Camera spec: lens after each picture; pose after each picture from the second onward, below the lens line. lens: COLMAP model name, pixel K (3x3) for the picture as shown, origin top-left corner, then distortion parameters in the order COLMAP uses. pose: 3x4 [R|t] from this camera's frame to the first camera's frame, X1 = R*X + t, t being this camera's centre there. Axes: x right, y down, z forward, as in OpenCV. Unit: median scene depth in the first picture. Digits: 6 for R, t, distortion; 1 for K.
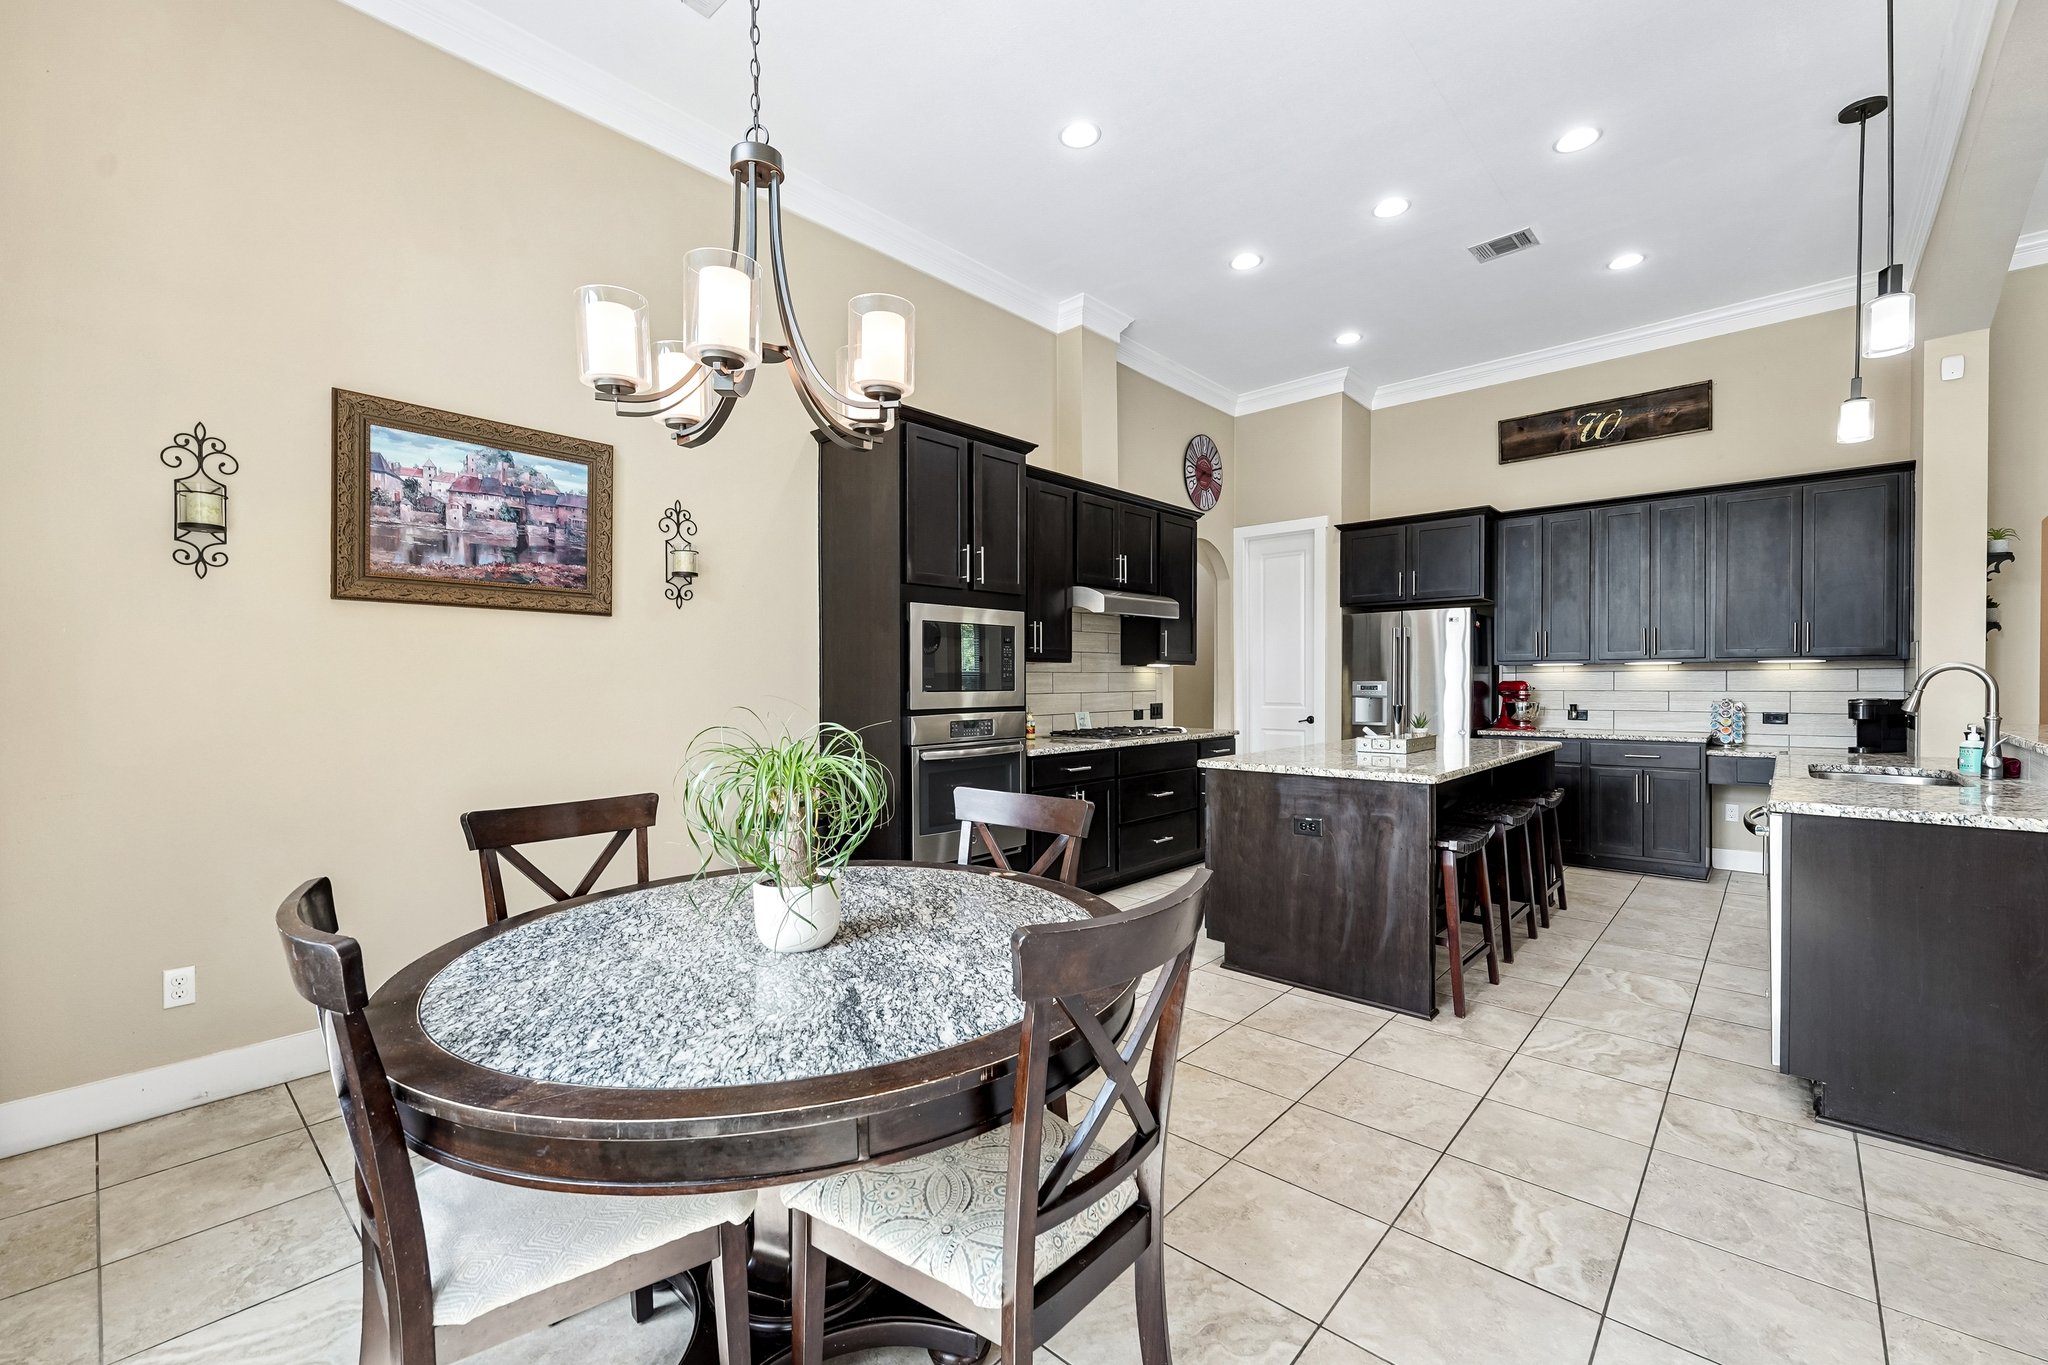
lens RADIAL K [[830.7, 0, 1004.1], [0, 830.7, 682.6], [0, 0, 1]] dist [-0.002831, -0.000221]
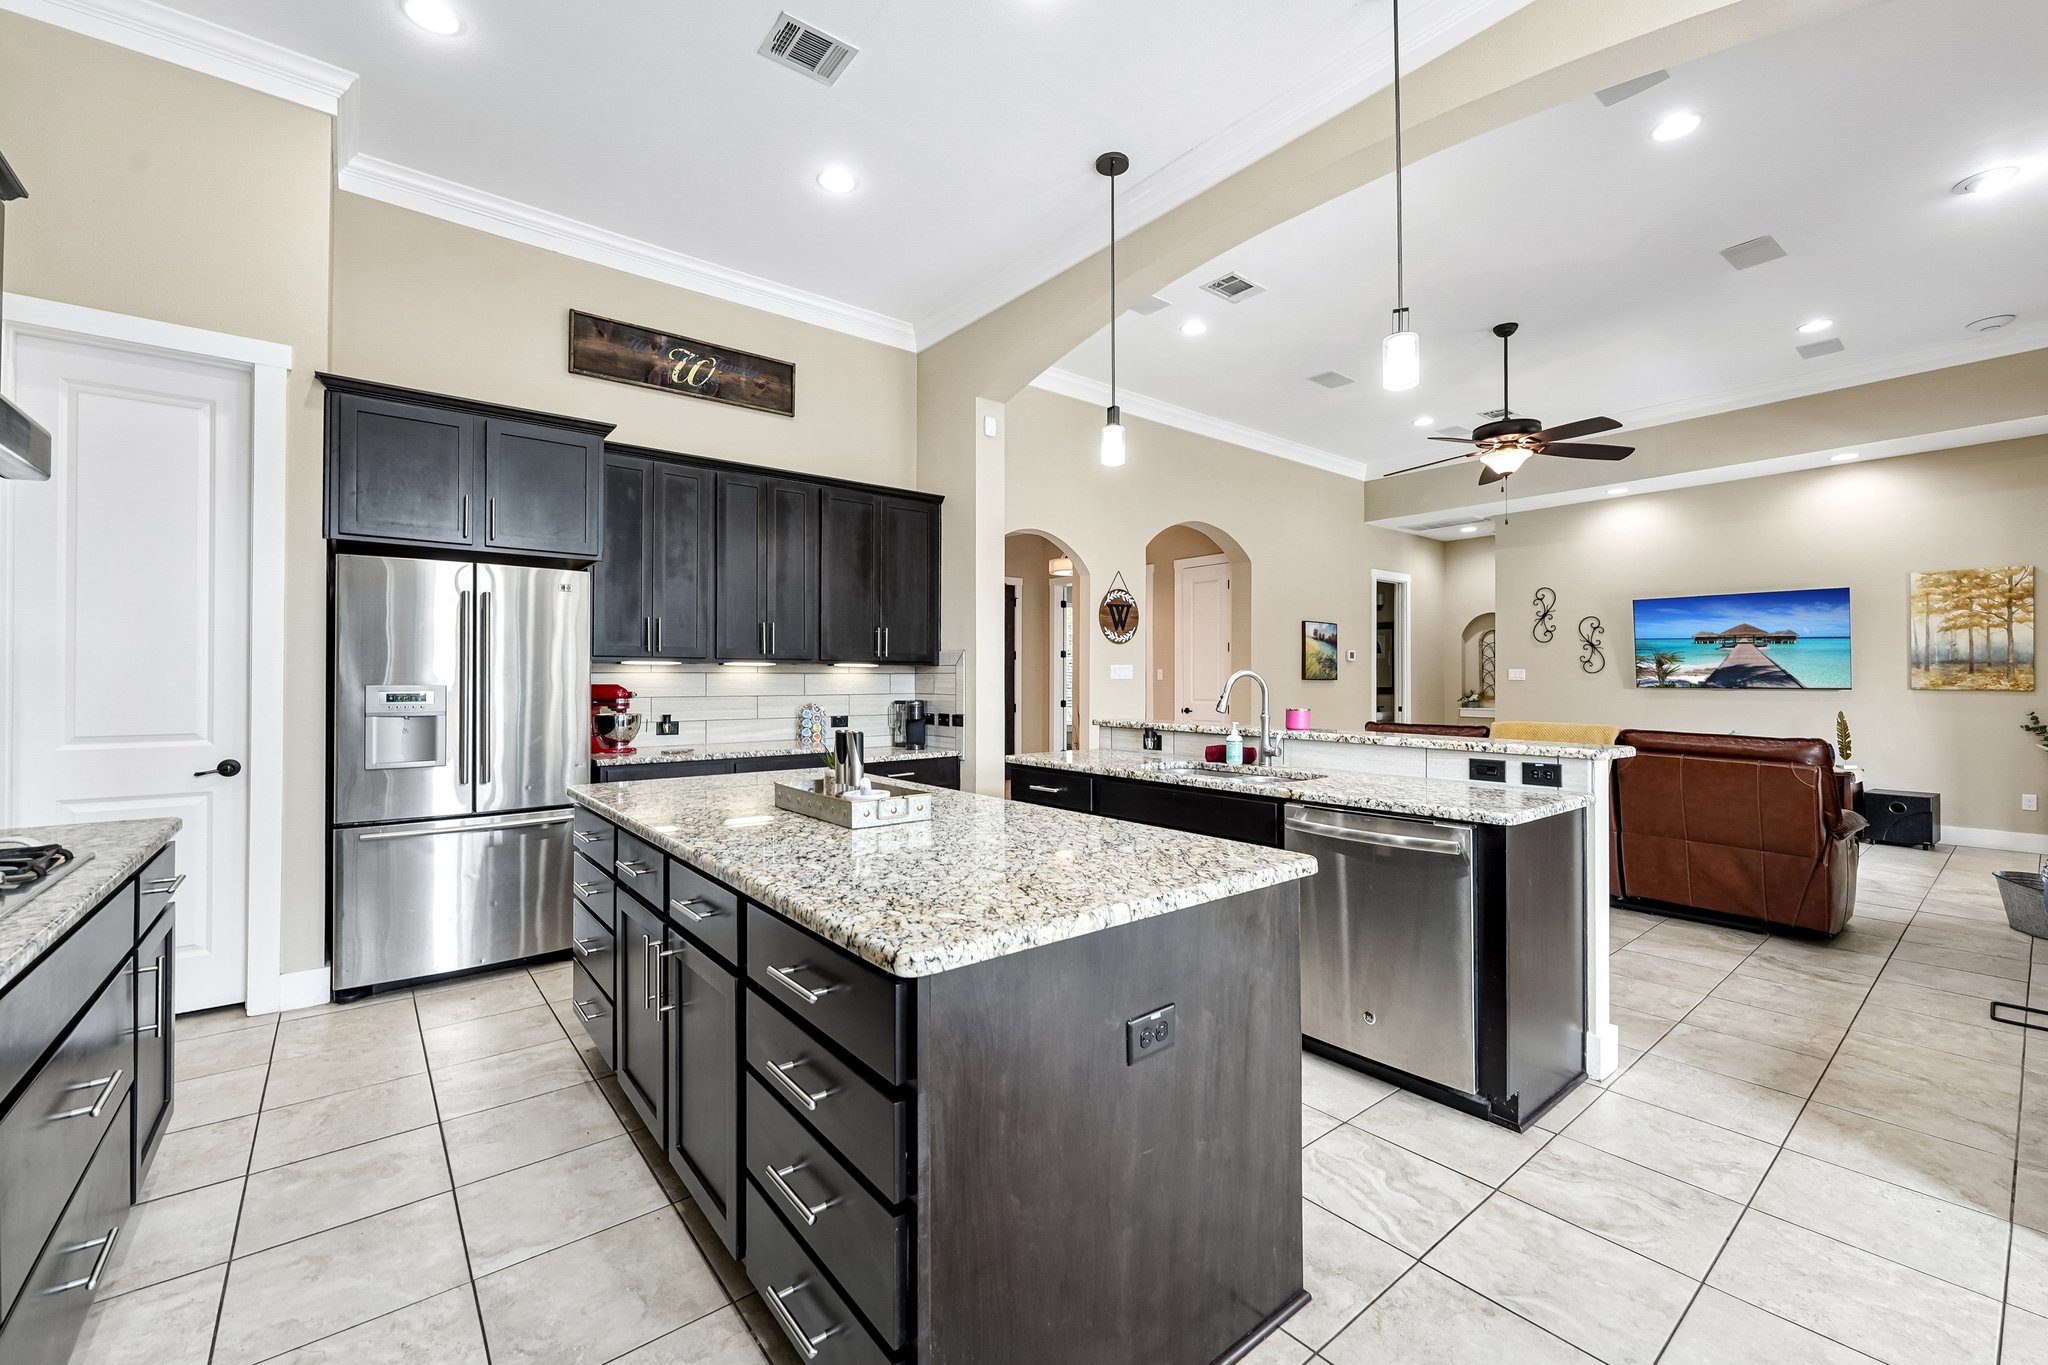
lens RADIAL K [[830.7, 0, 1017.8], [0, 830.7, 670.2], [0, 0, 1]] dist [-0.002831, -0.000221]
pose [[0.143467, 0.015297, 0.989537, -0.033426], [0.003136, 0.999868, -0.015912, -0.001984], [-0.989650, 0.005386, 0.143400, 0.566546]]
